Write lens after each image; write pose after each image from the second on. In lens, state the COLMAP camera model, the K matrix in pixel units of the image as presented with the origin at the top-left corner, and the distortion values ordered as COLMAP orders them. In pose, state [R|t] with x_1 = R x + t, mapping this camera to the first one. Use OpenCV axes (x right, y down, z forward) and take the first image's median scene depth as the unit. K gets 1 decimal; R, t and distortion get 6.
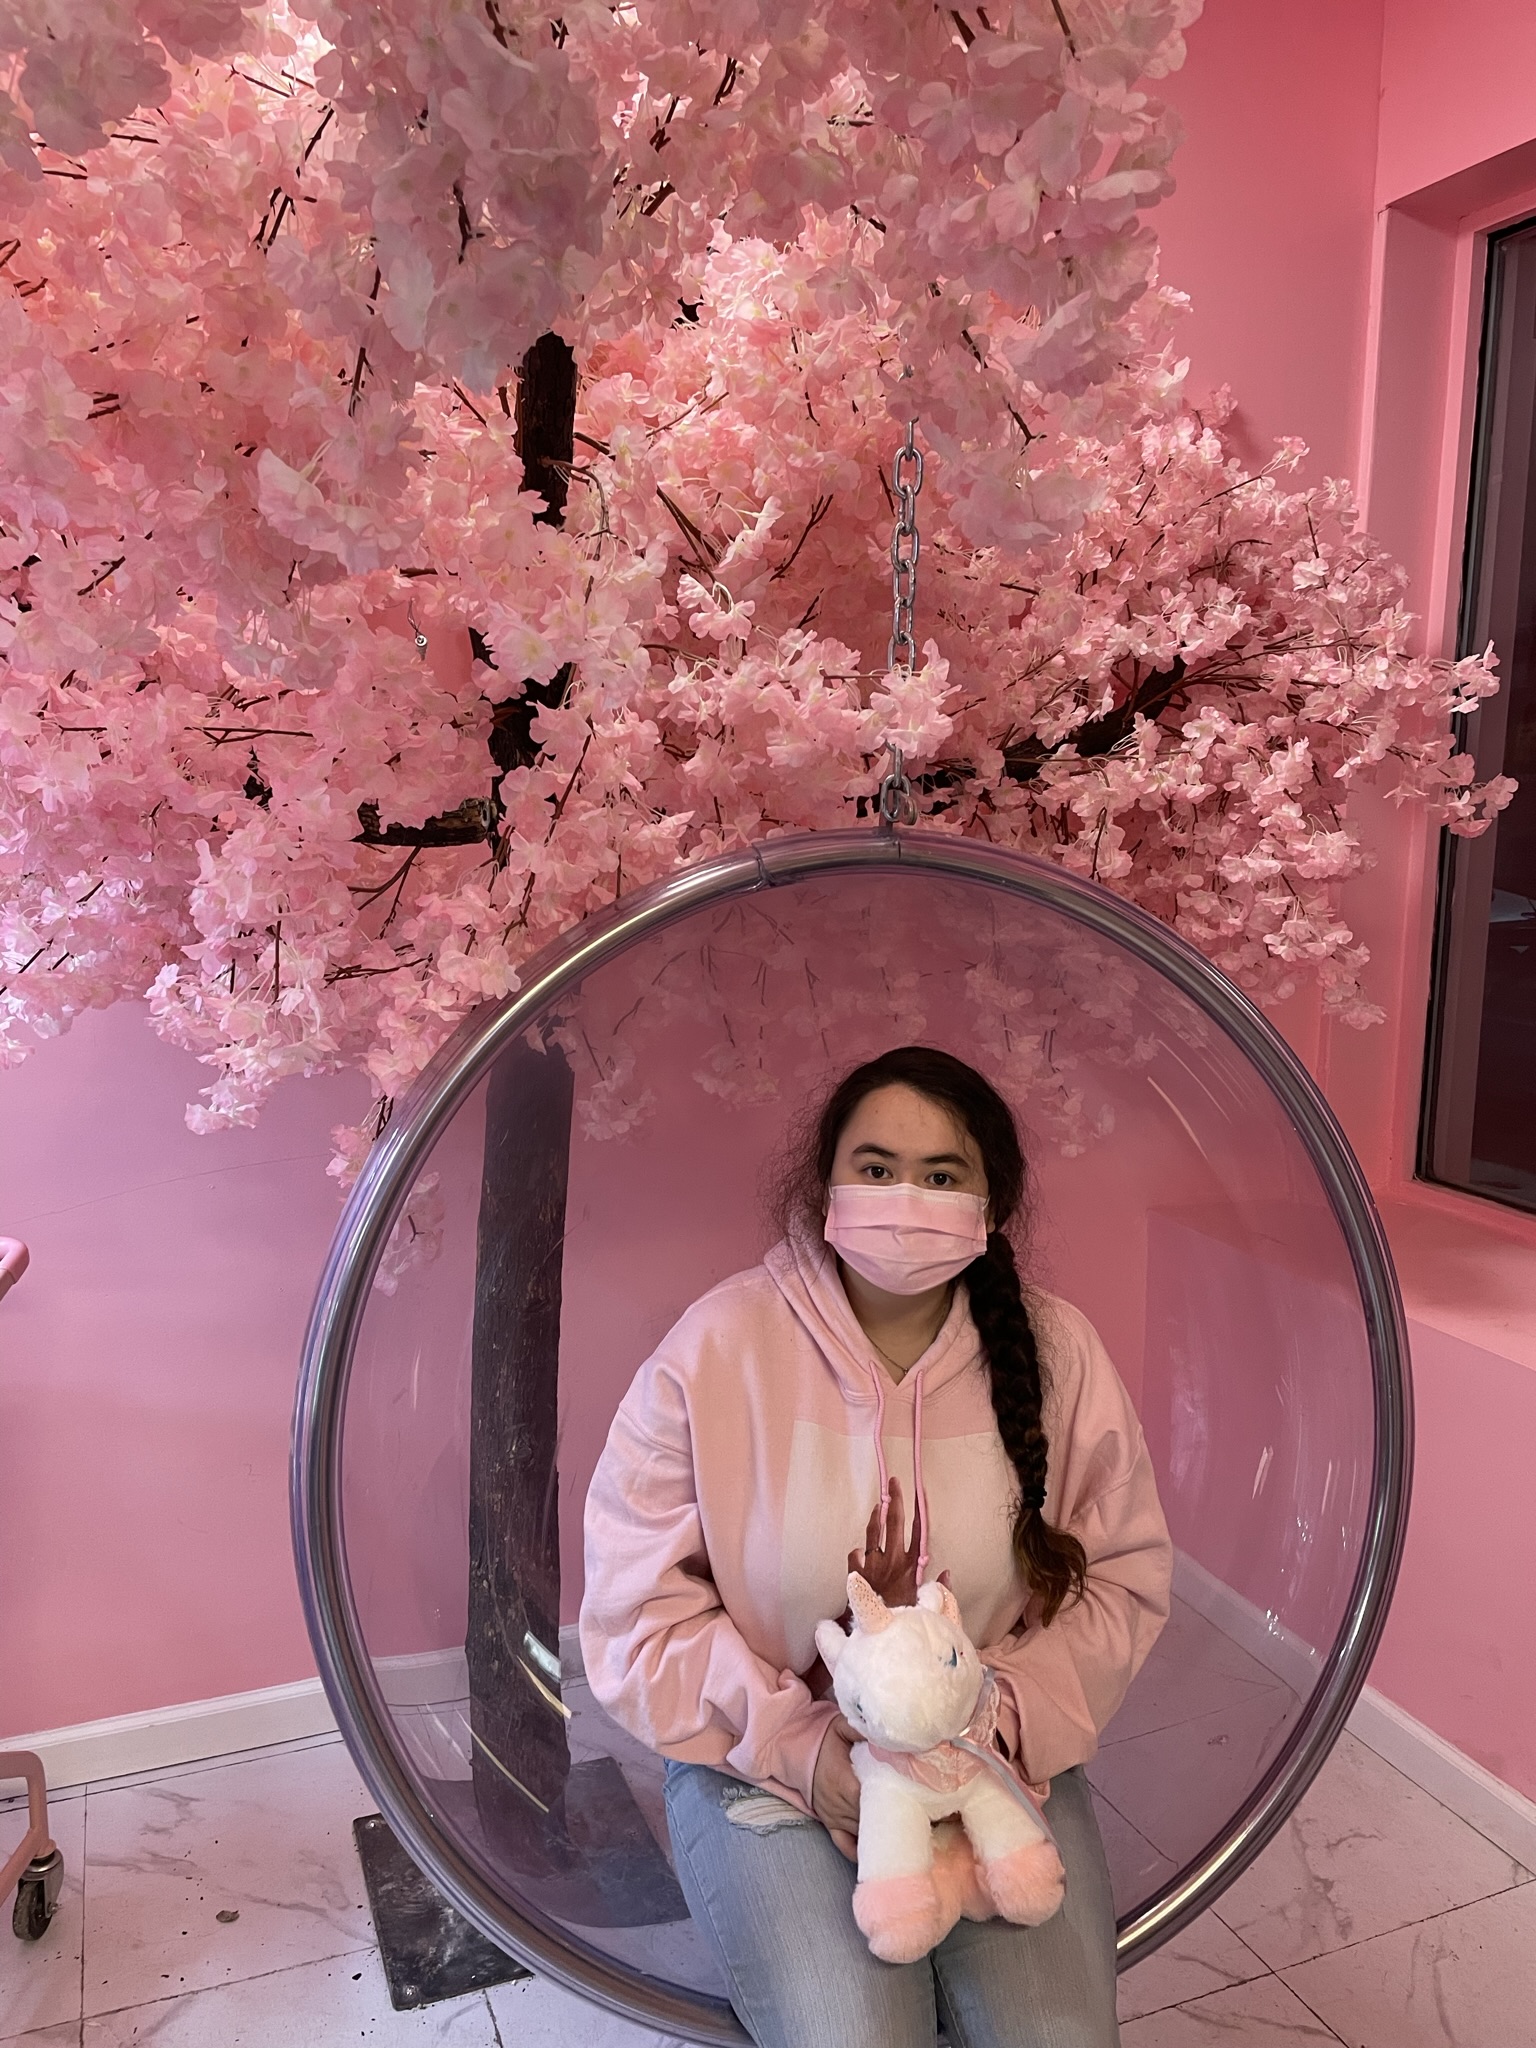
lens RADIAL K [[1553.9, 0, 768.0], [0, 1553.9, 1024.0], [0, 0, 1]] dist [0.111613, -0.128560]
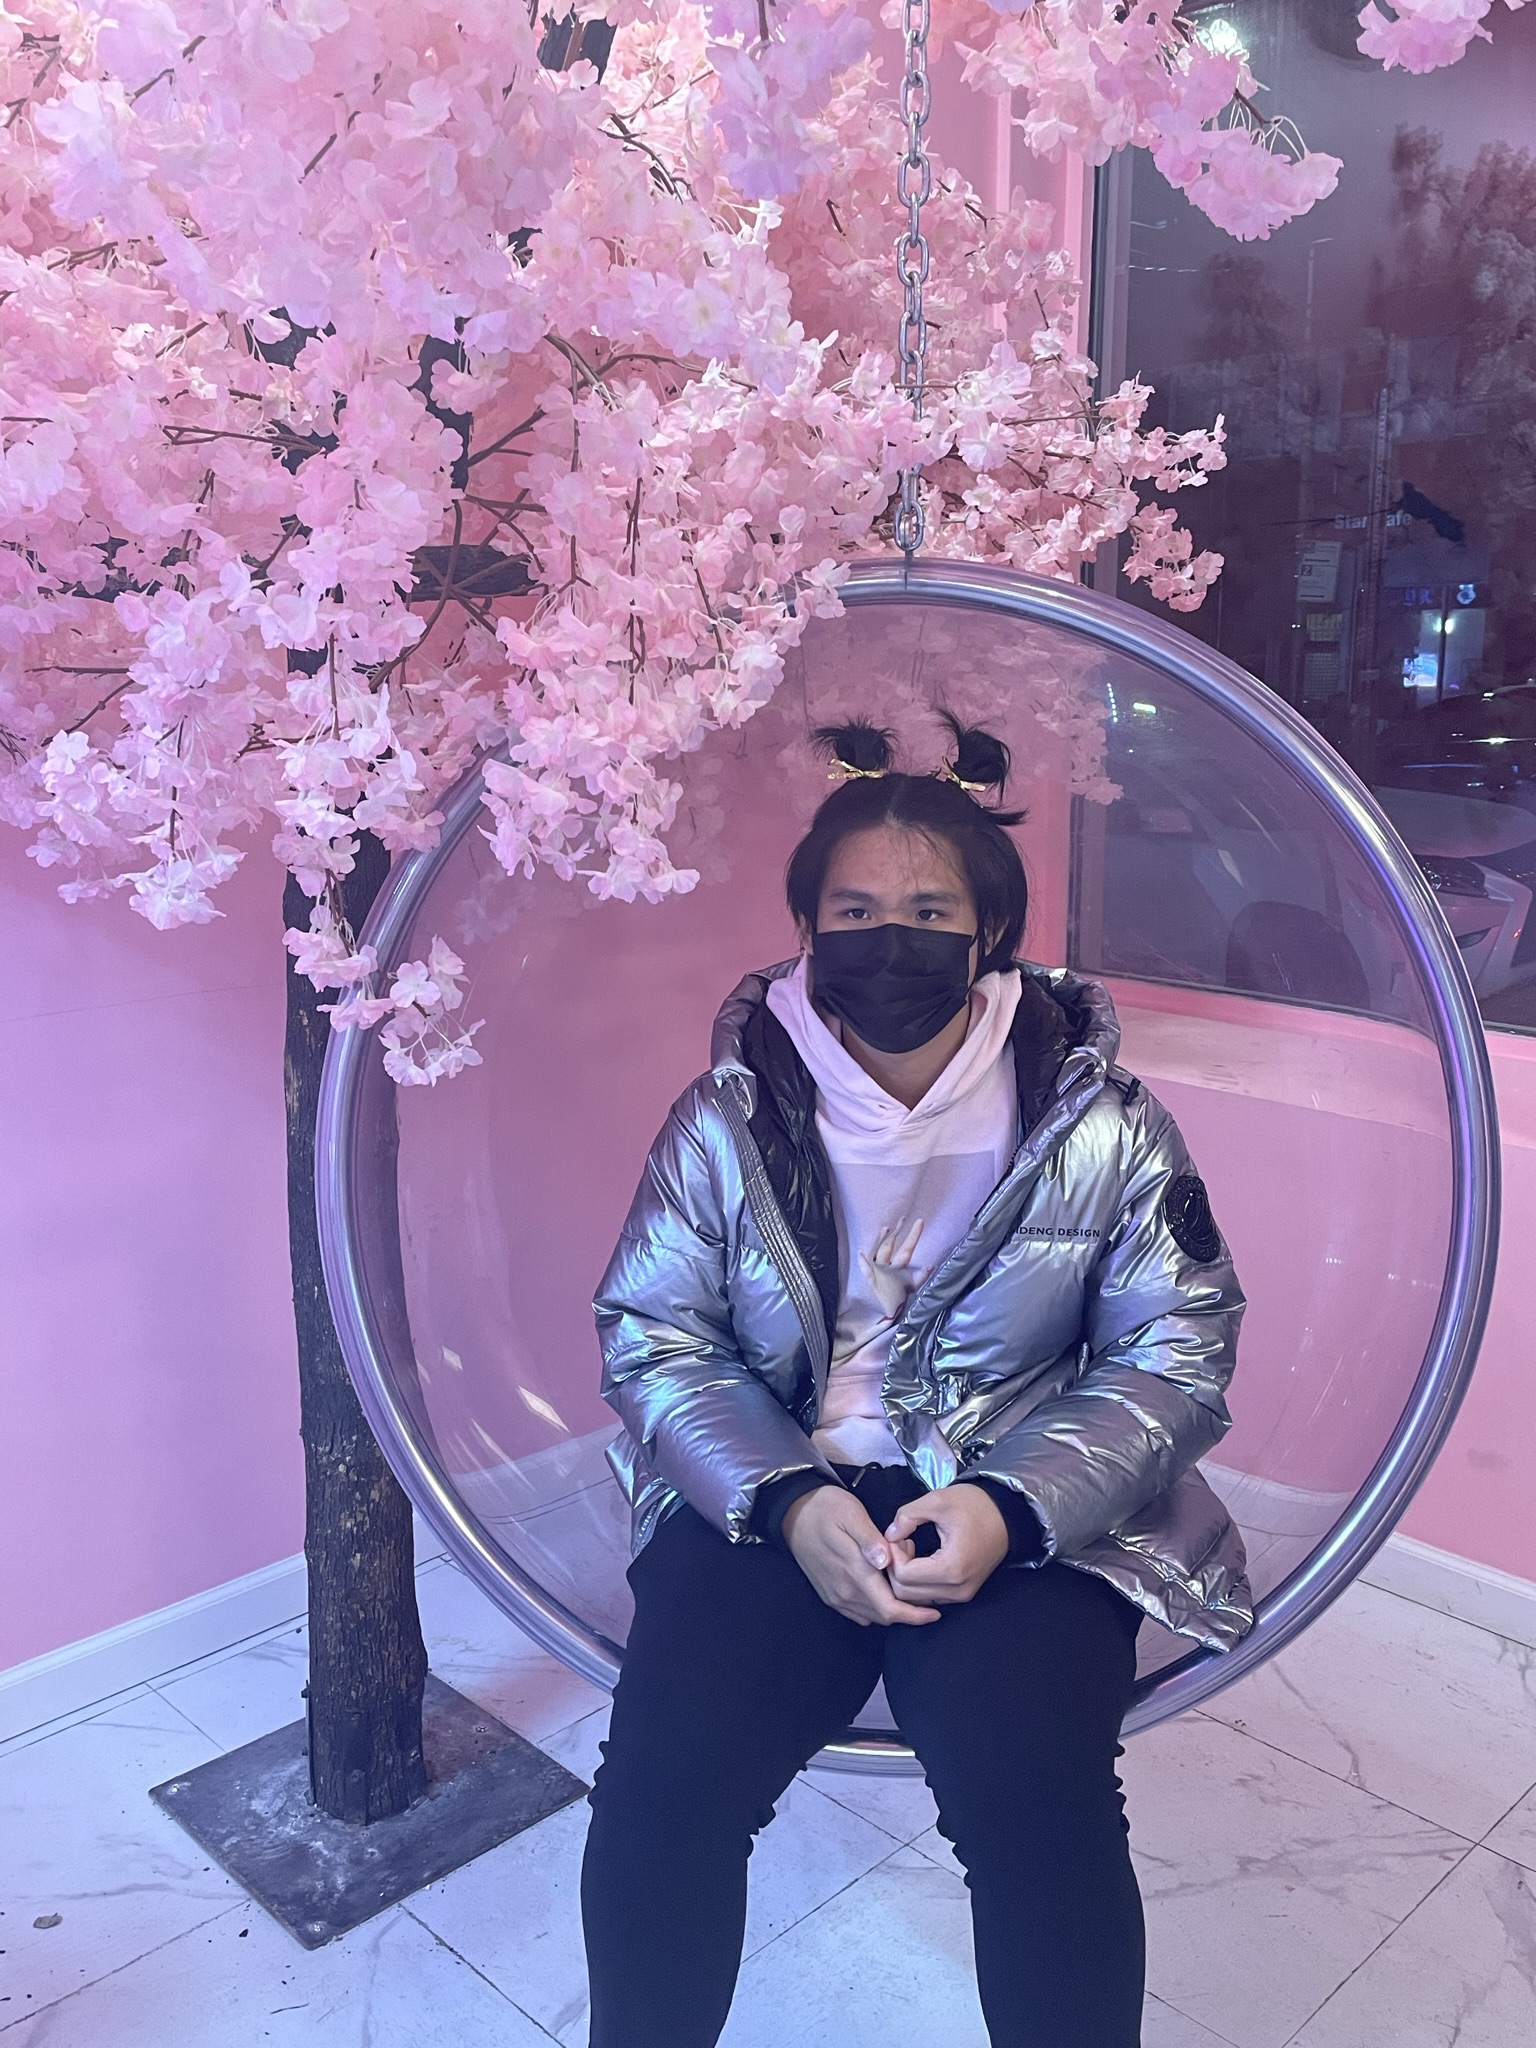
lens RADIAL K [[1764.5, 0, 768.0], [0, 1764.5, 1024.0], [0, 0, 1]] dist [0.131955, -0.189446]
pose [[0.916651, -0.094045, 0.388466, -0.316061], [0.071313, 0.994811, 0.072563, 0.052386], [-0.393275, -0.038812, 0.918602, 0.004271]]
